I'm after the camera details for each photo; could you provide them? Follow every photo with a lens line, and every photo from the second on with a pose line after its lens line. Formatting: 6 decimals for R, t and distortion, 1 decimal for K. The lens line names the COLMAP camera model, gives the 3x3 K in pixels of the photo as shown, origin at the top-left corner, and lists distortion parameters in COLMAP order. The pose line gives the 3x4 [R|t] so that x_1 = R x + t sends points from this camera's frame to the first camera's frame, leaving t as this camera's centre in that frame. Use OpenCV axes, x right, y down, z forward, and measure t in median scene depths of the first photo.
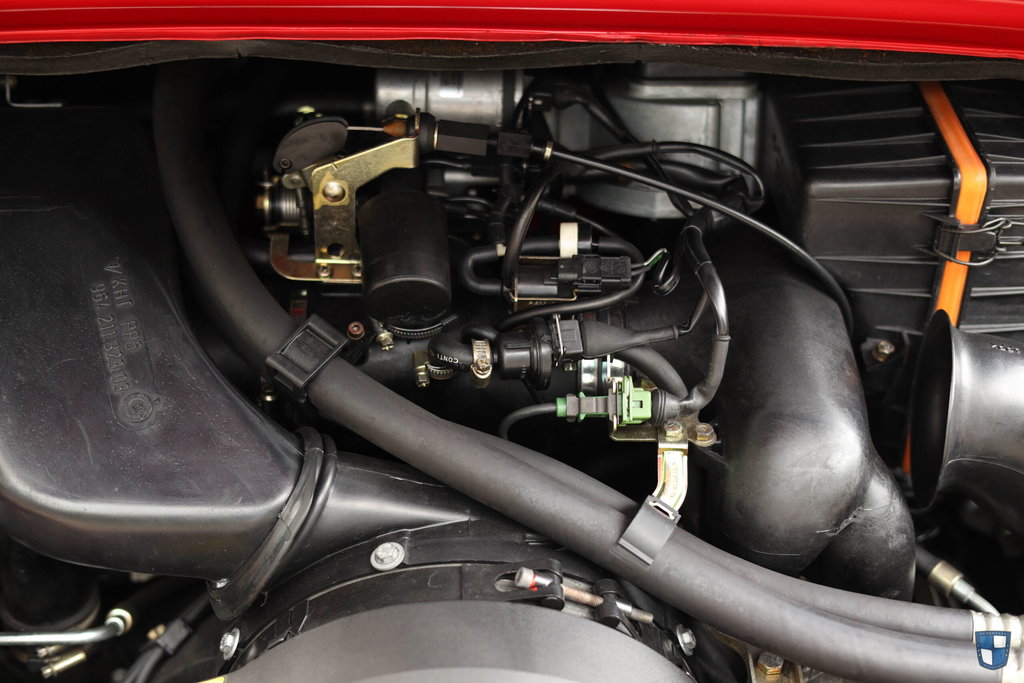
lens RADIAL K [[1489.9, 0, 512.0], [0, 1489.9, 341.5], [0, 0, 1]] dist [0.001772, -0.104867]
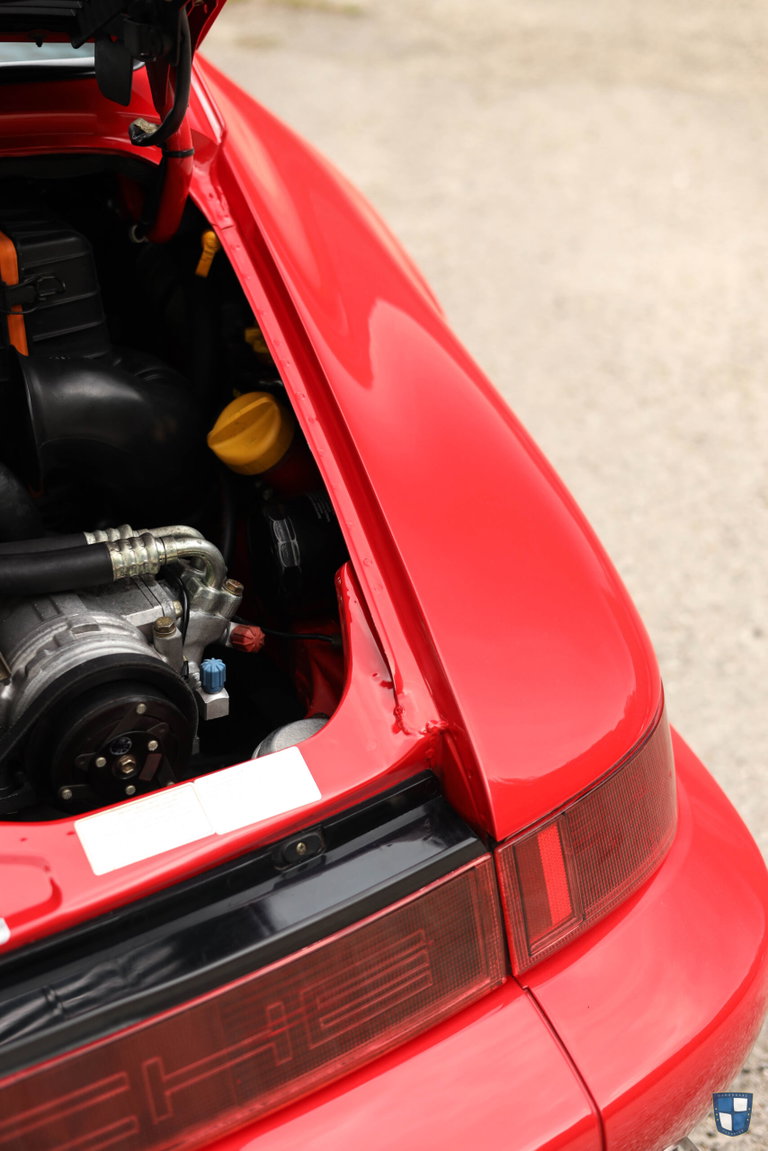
lens RADIAL K [[1648.0, 0, 384.0], [0, 1648.0, 575.5], [0, 0, 1]] dist [0.026412, -0.086435]
pose [[0.881000, -0.259168, 0.395816, -0.060873], [0.286854, 0.957908, -0.011268, 0.295634], [-0.376235, 0.123468, 0.918261, -0.486130]]
